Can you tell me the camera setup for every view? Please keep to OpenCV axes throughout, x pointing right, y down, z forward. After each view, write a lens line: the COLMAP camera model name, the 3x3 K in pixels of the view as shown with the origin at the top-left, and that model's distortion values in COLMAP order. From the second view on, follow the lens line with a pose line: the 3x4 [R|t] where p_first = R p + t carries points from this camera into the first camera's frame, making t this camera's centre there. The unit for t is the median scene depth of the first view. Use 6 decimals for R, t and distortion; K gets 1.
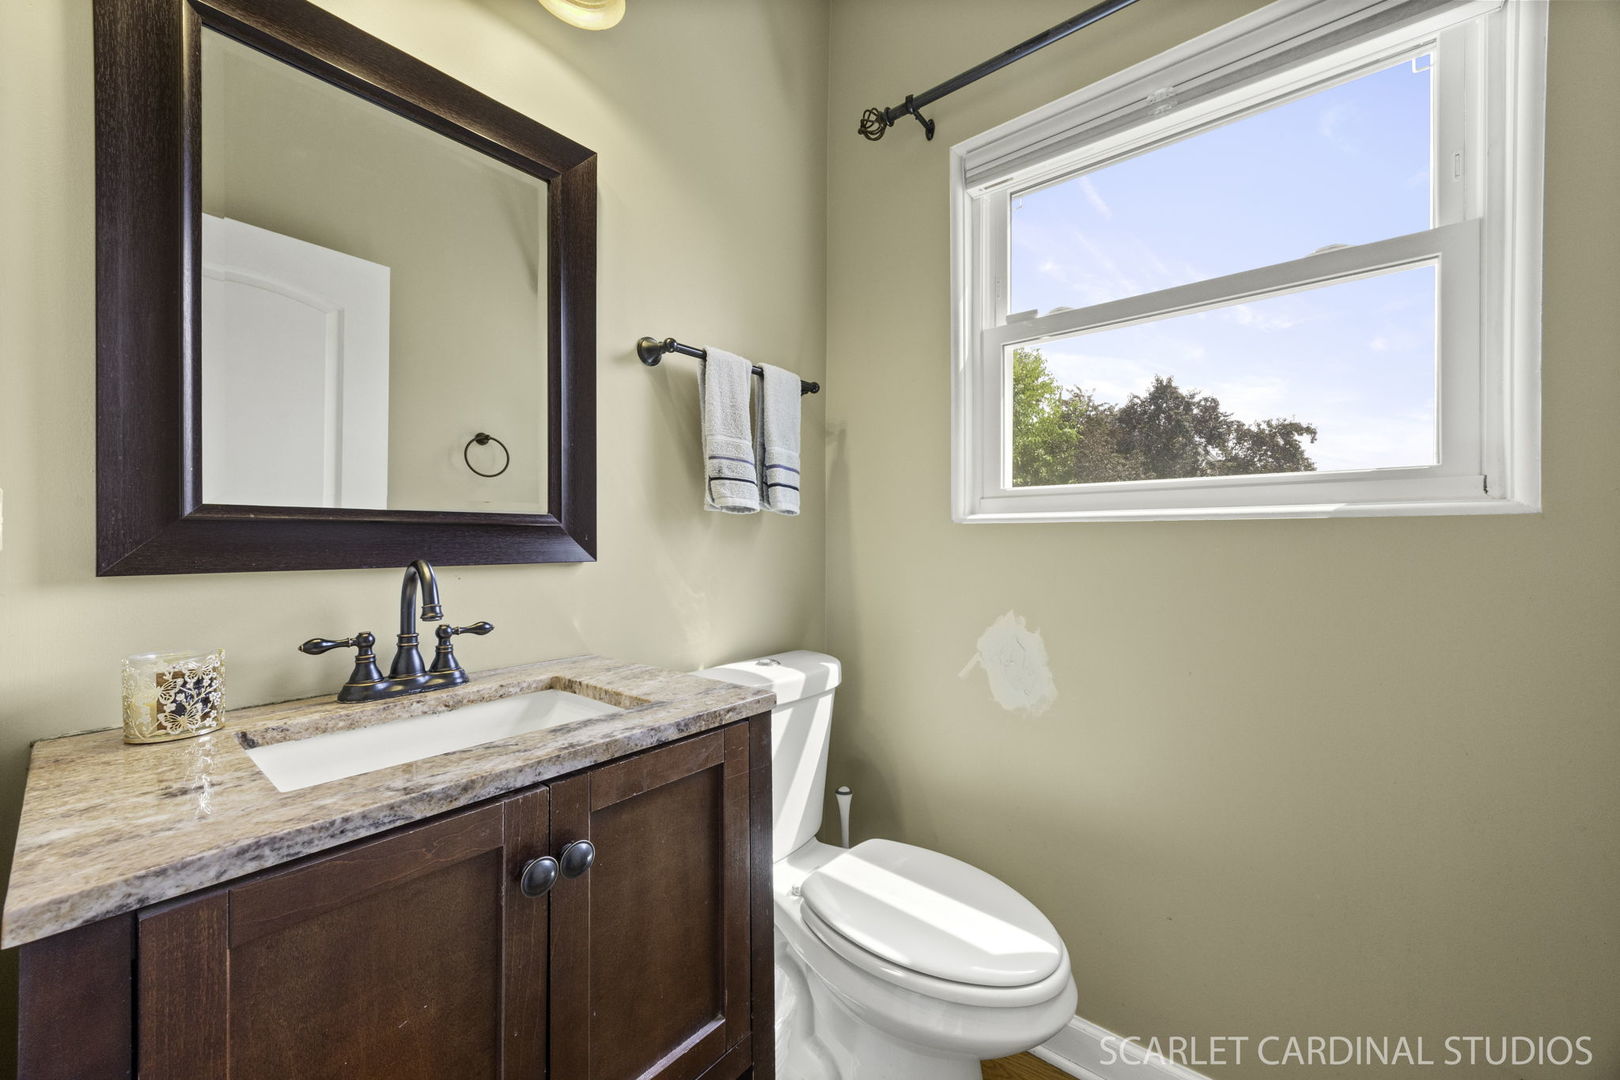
lens RADIAL K [[619.3, 0, 808.9], [0, 619.3, 540.8], [0, 0, 1]] dist [0.000830, -0.000754]
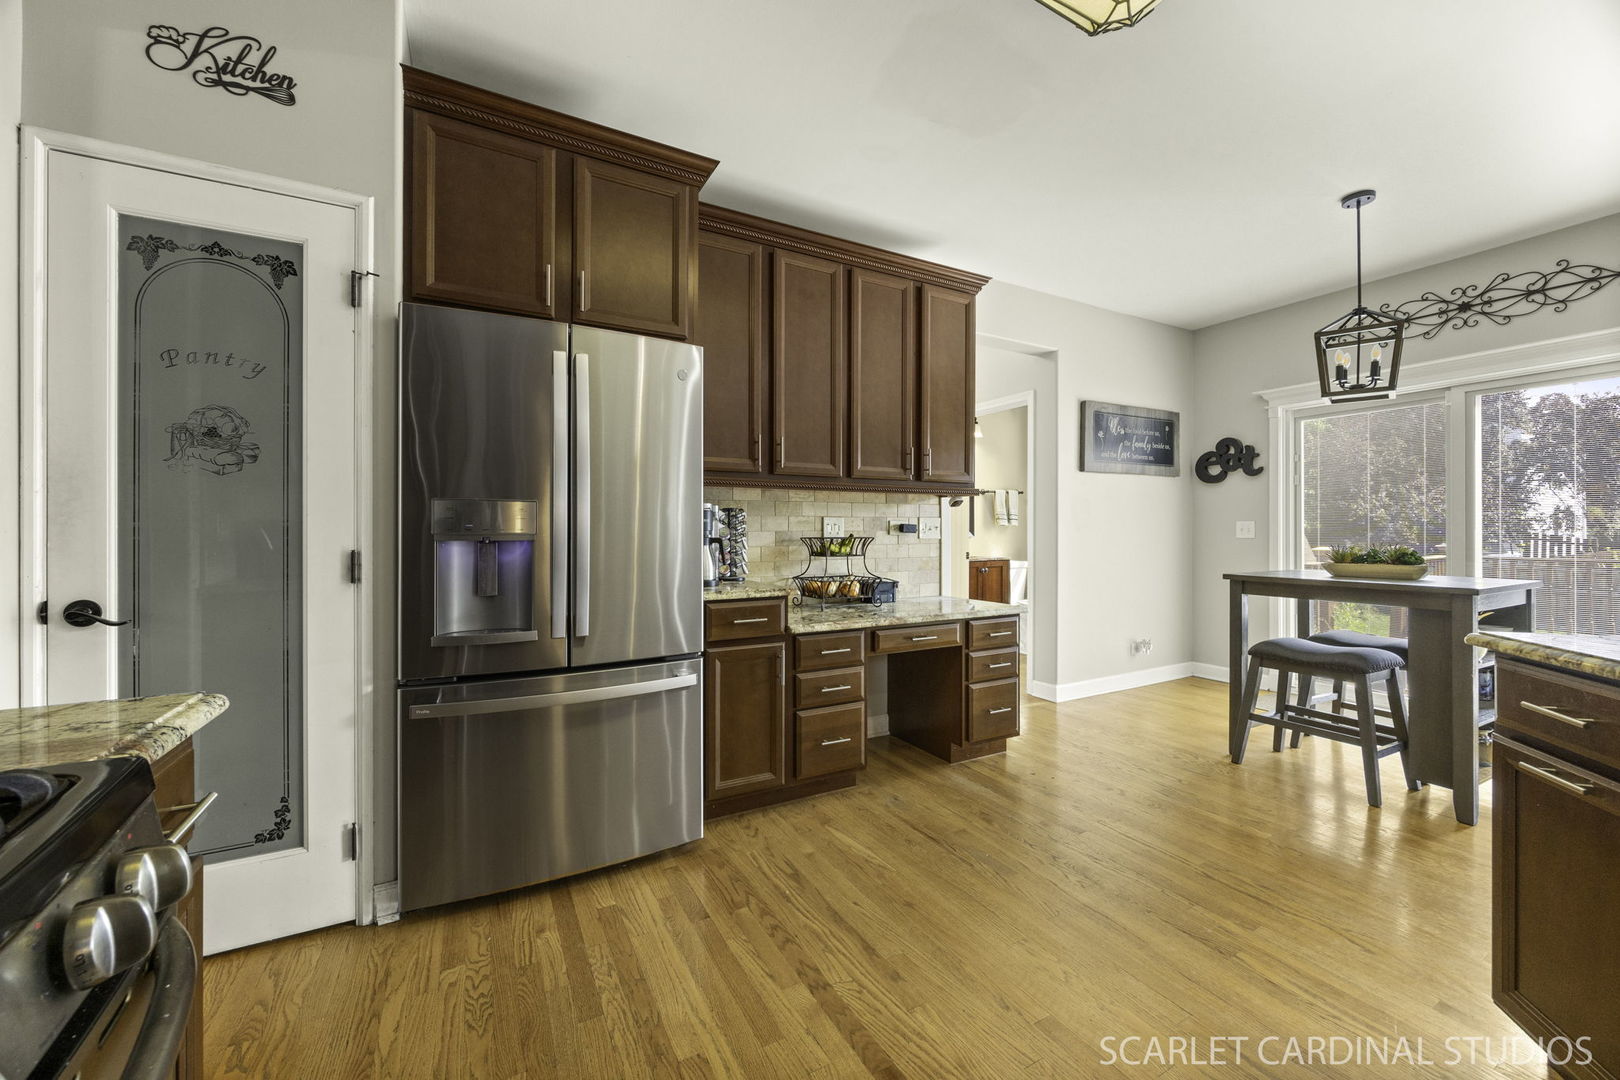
lens RADIAL K [[619.3, 0, 808.0], [0, 619.3, 533.7], [0, 0, 1]] dist [0.000830, -0.000754]
pose [[0.933005, -0.004008, -0.359840, 0.175406], [0.003890, 0.999992, -0.001051, 0.008780], [0.359841, -0.000420, 0.933013, -3.554460]]
